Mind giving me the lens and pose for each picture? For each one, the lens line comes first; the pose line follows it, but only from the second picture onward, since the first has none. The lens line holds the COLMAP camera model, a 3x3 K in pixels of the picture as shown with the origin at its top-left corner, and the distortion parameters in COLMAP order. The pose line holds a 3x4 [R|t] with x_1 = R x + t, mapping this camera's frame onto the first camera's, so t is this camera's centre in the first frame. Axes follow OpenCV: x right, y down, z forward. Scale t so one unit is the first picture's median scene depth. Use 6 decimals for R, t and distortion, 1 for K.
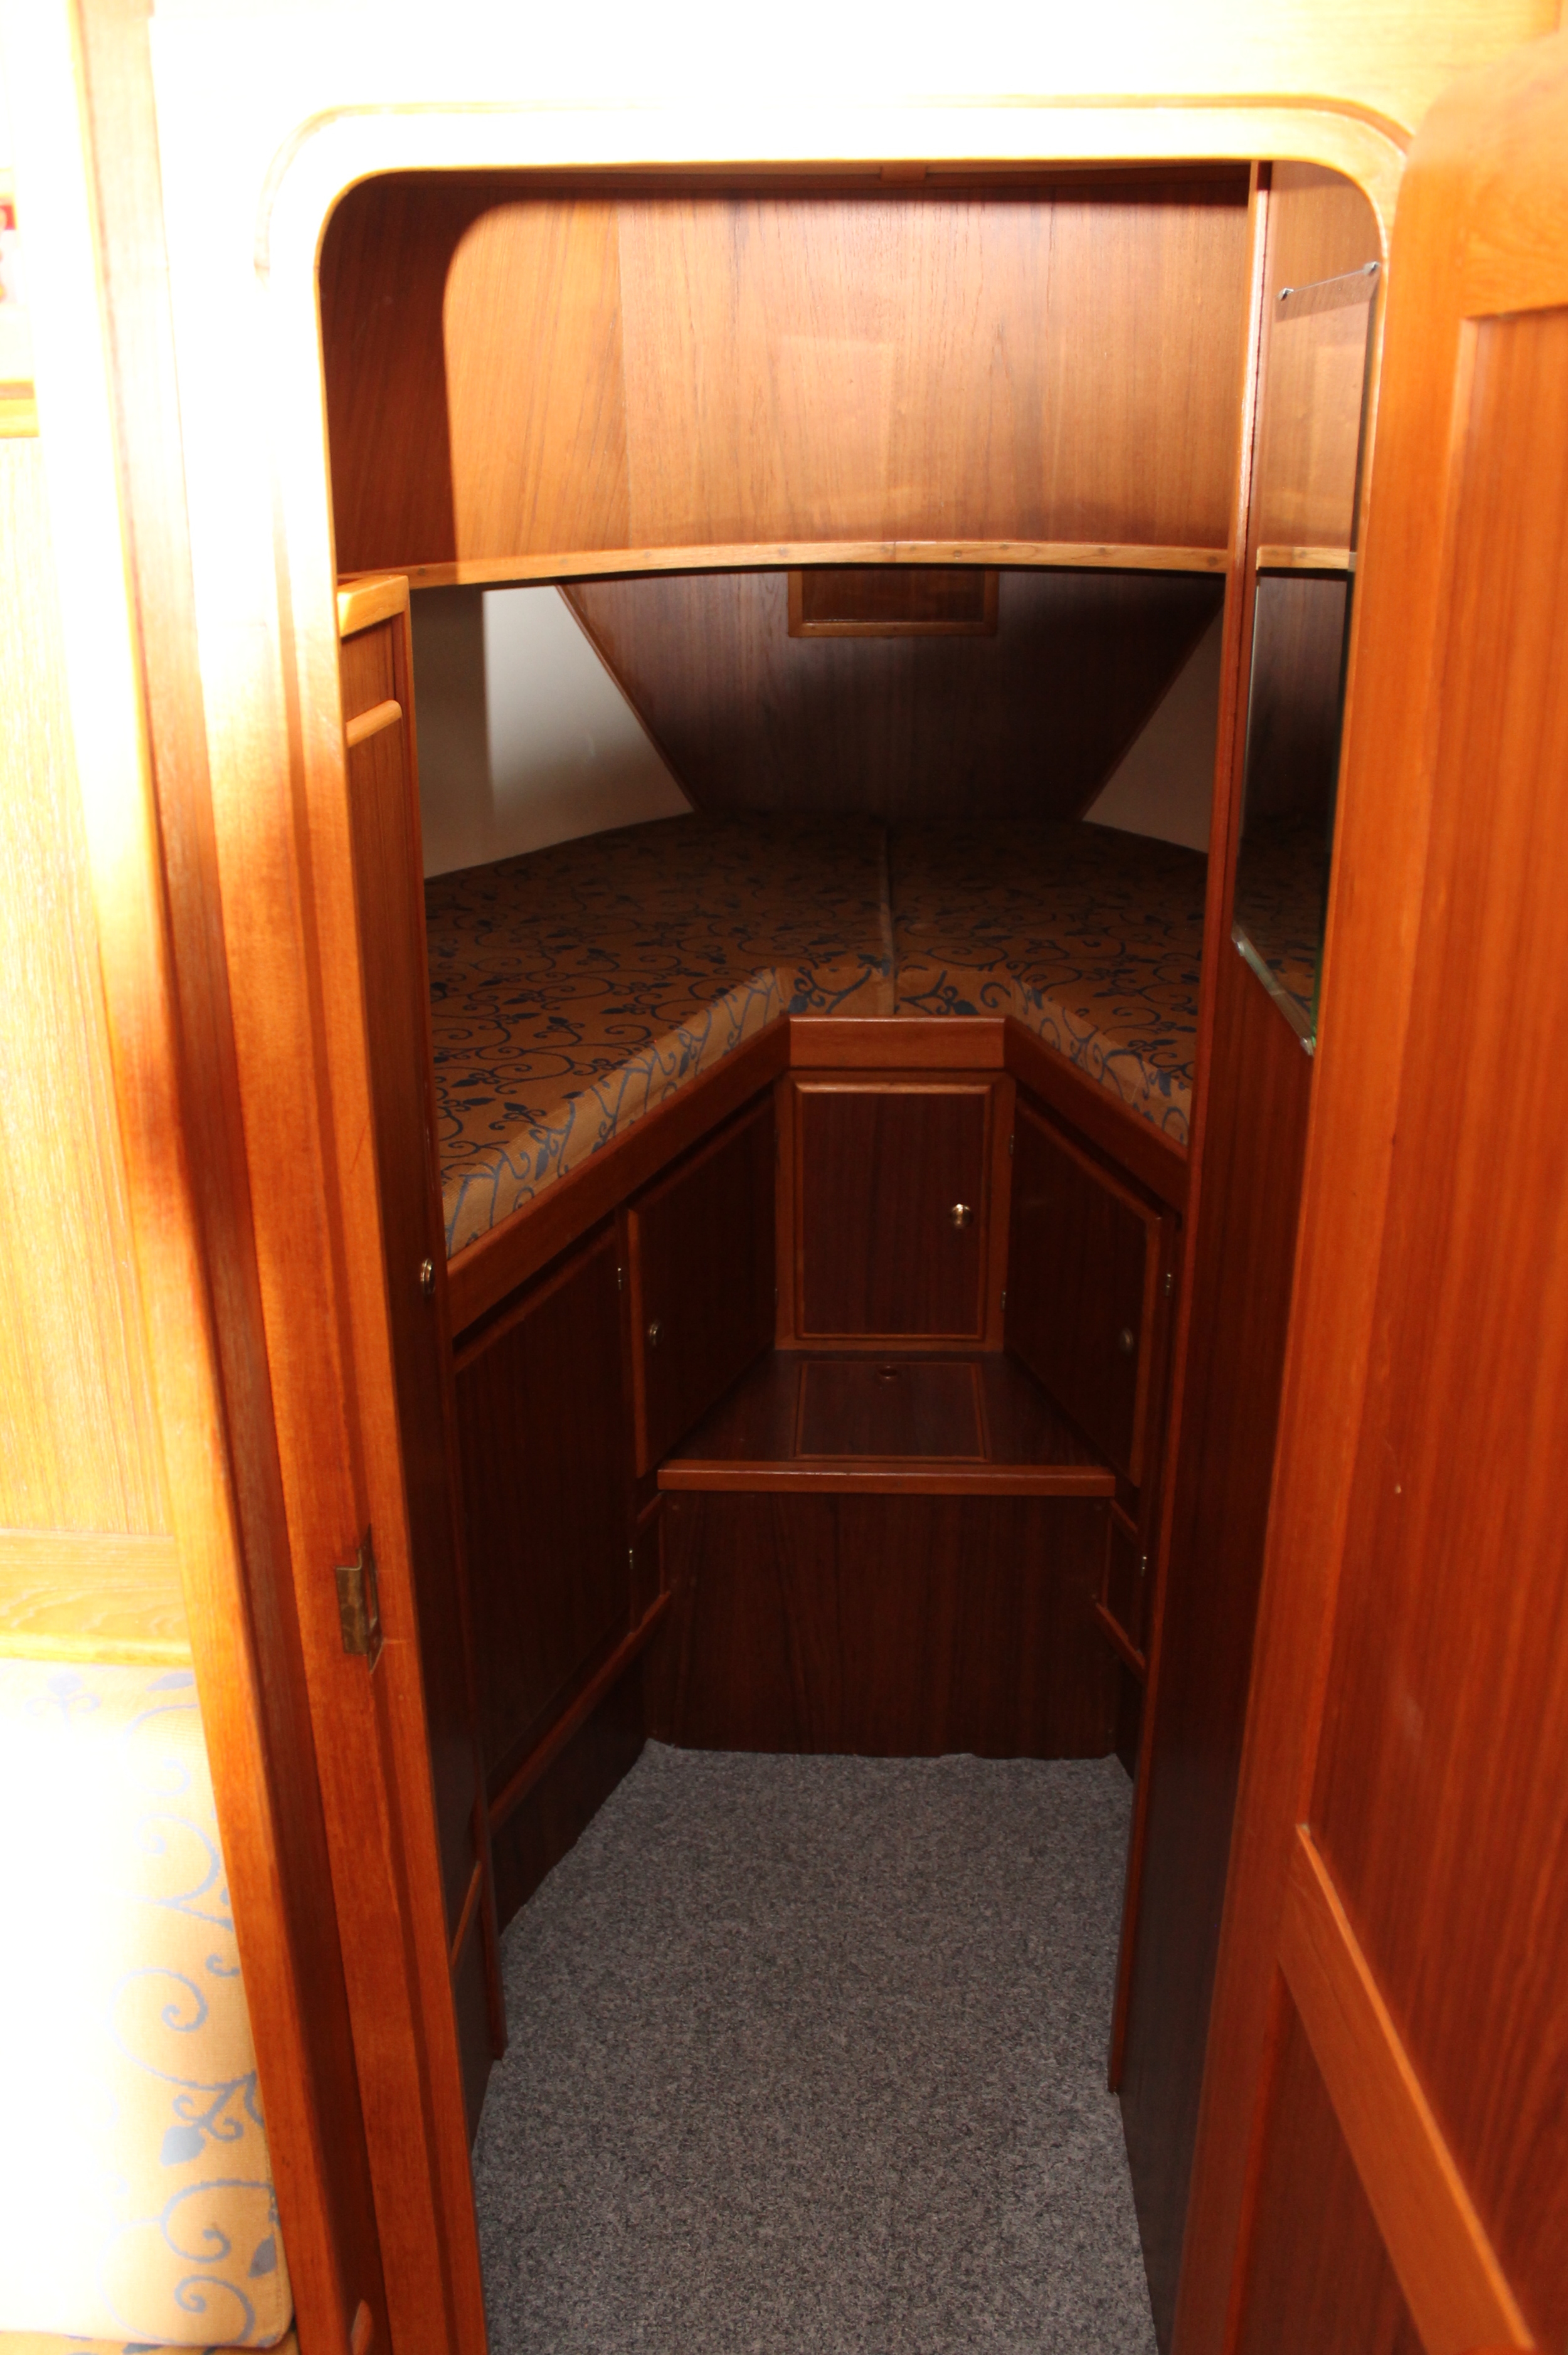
lens RADIAL K [[2005.4, 0, 764.7], [0, 2005.4, 1168.0], [0, 0, 1]] dist [-0.171824, 0.160874]
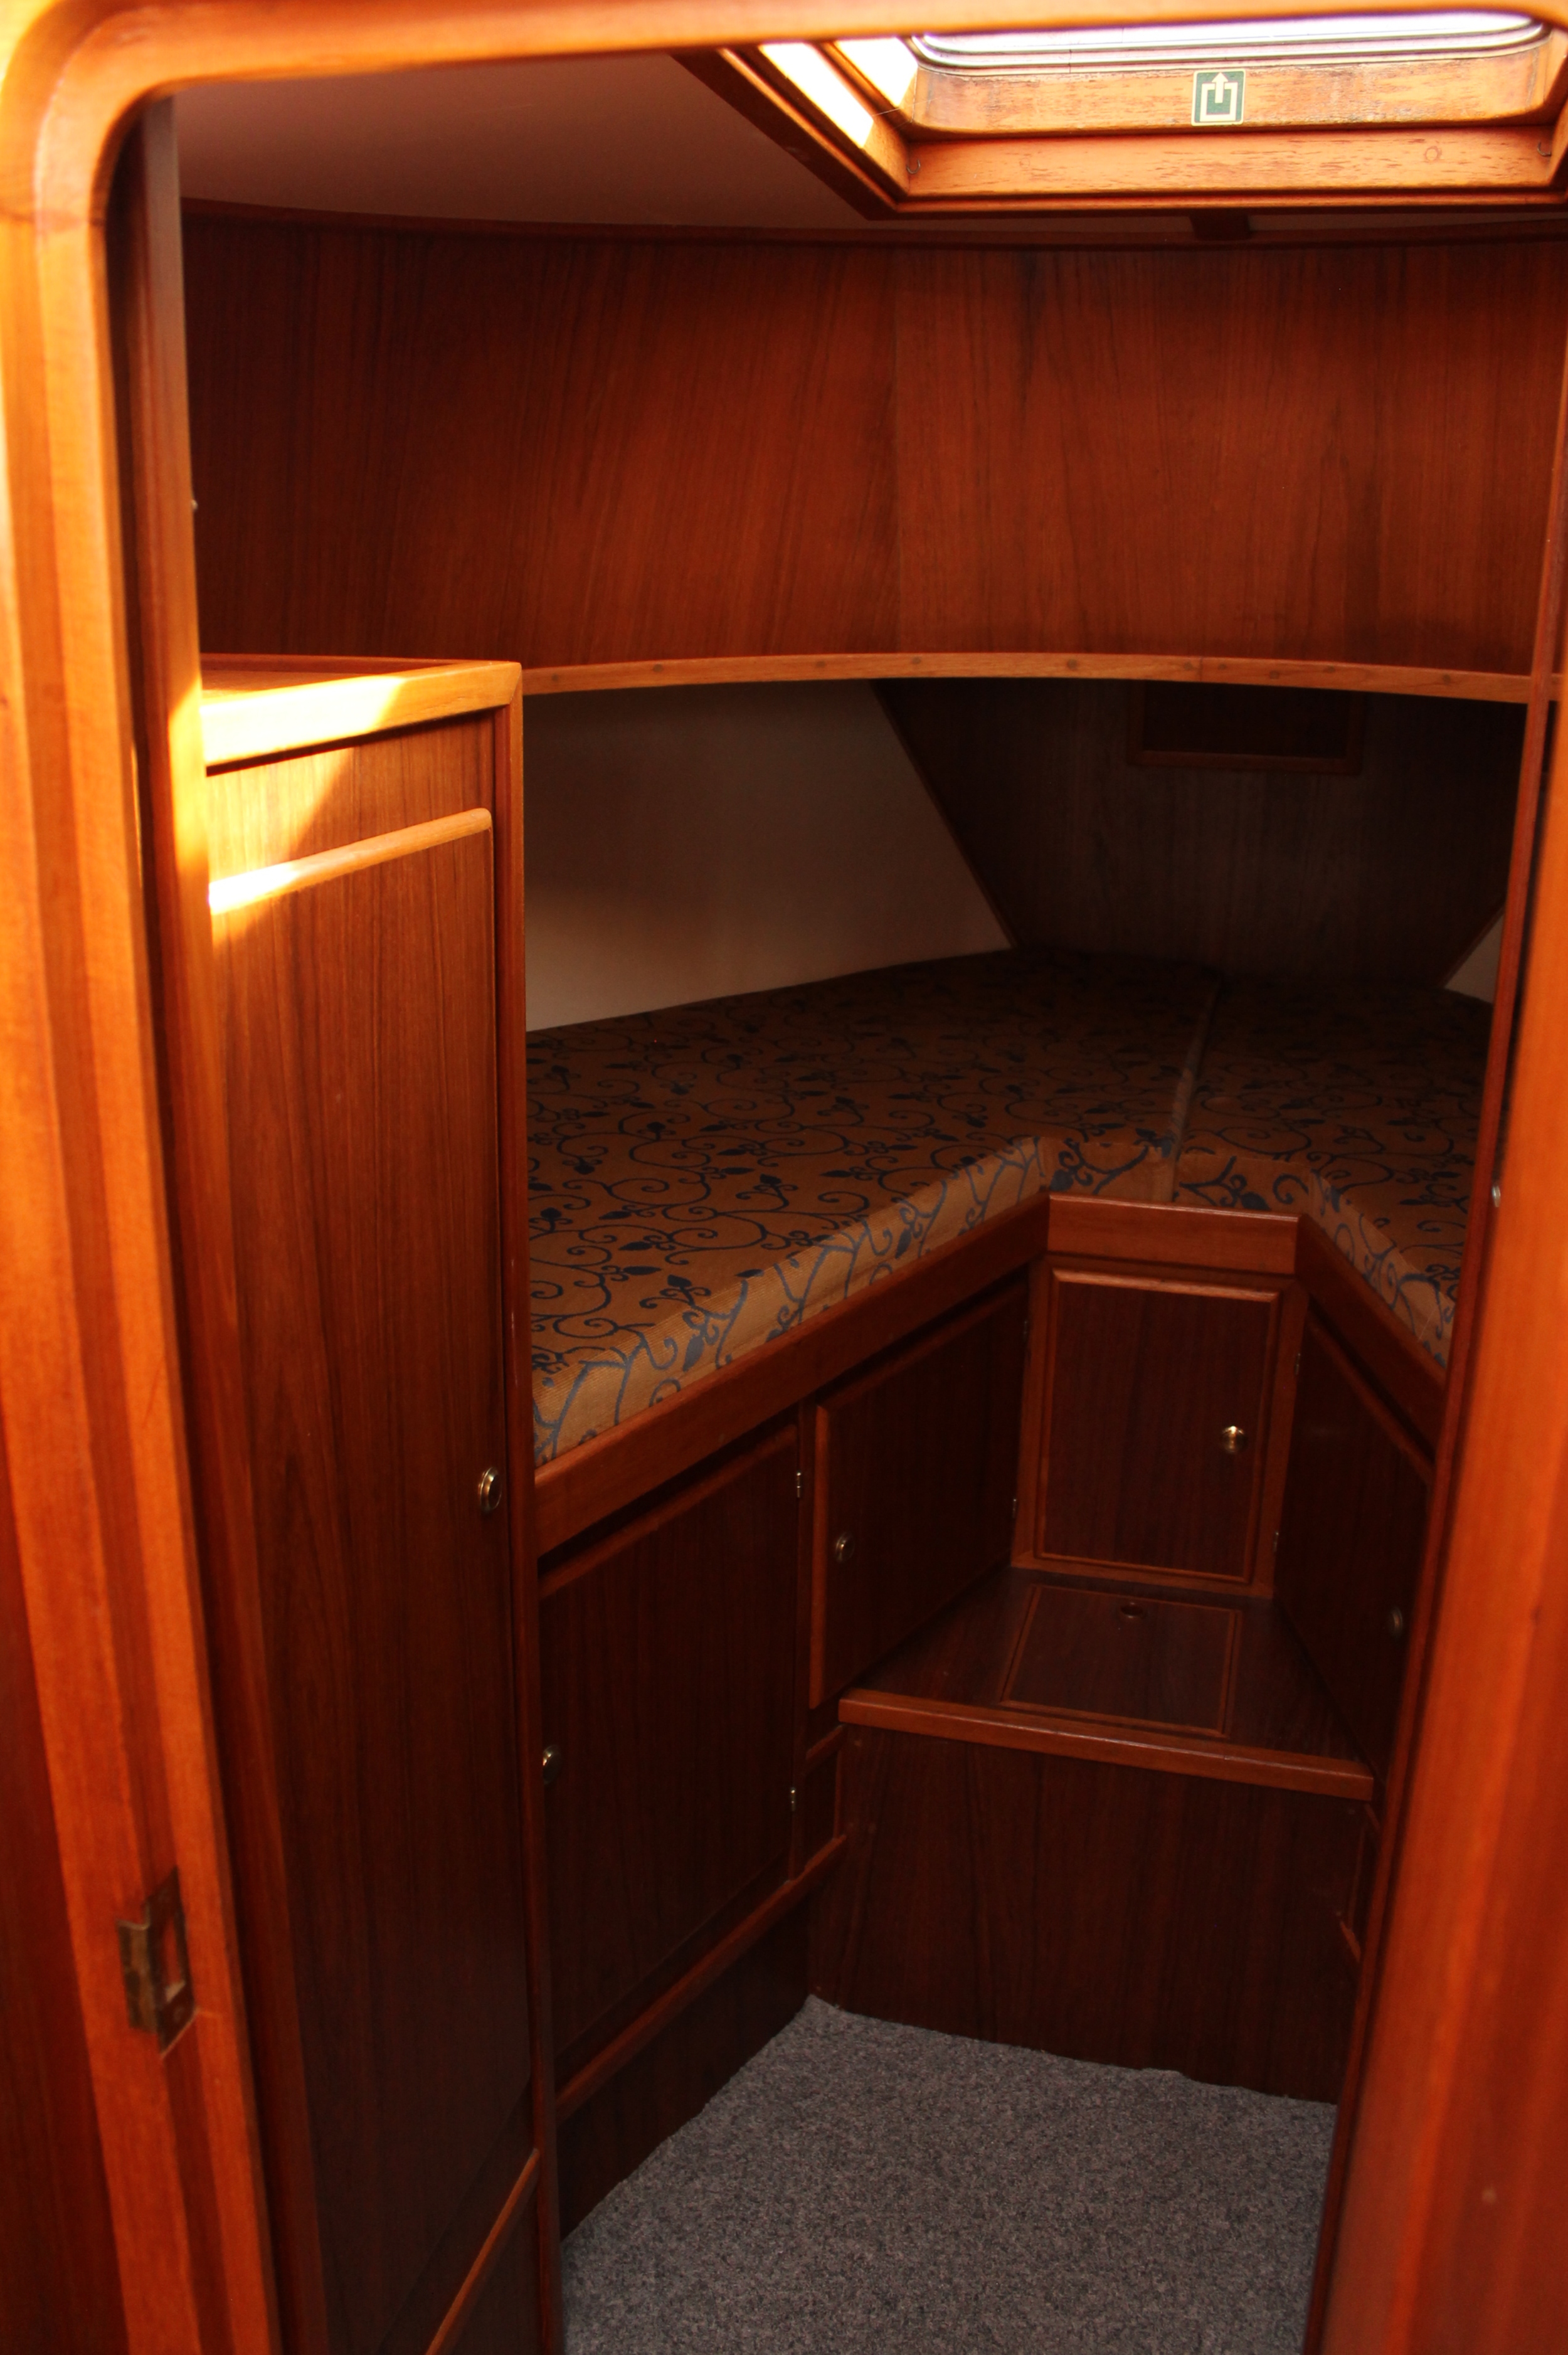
lens RADIAL K [[2005.4, 0, 780.2], [0, 2005.4, 1168.9], [0, 0, 1]] dist [-0.171824, 0.160874]
pose [[0.976587, 0.084693, -0.197749, 0.073963], [-0.095865, 0.994255, -0.047607, -0.036166], [0.192581, 0.065450, 0.979096, 0.133451]]
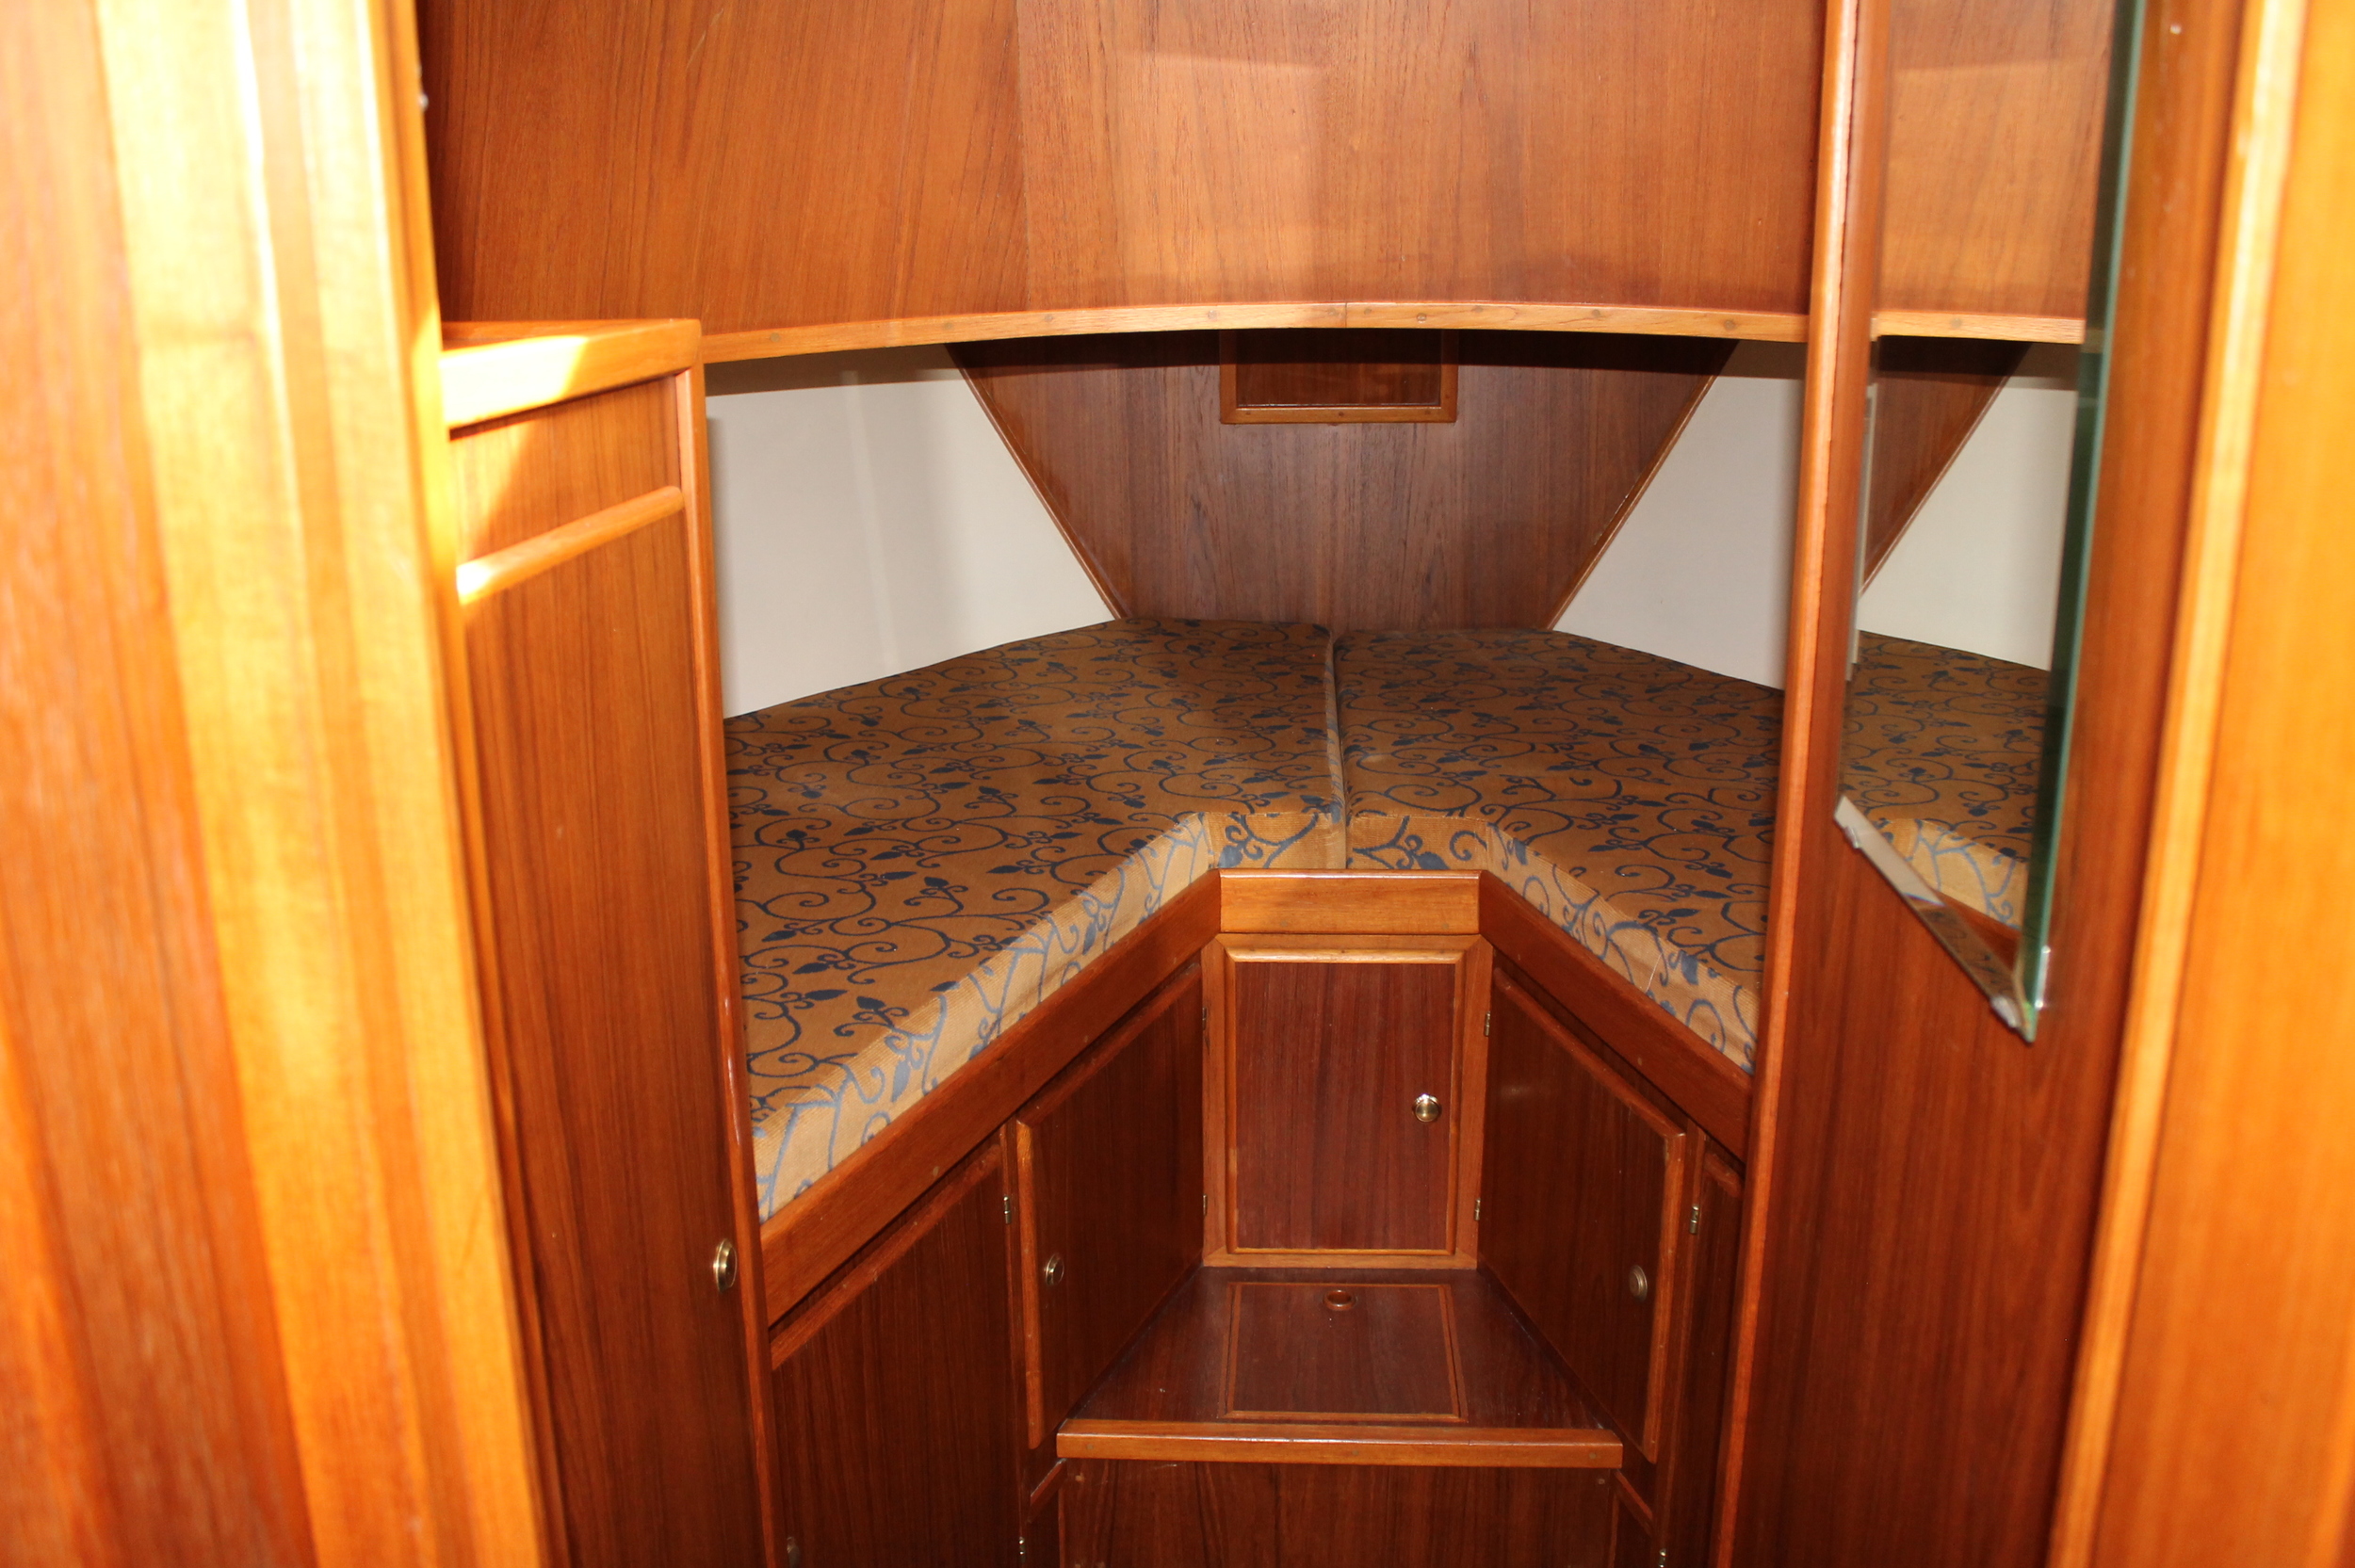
lens RADIAL K [[2005.0, 0, 1178.4], [0, 2005.0, 771.0], [0, 0, 1]] dist [-0.171824, 0.160874]
pose [[0.999944, 0.001512, -0.010473, 0.004103], [-0.002511, 0.995368, -0.096109, -0.039917], [0.010279, 0.096130, 0.995316, 0.182404]]
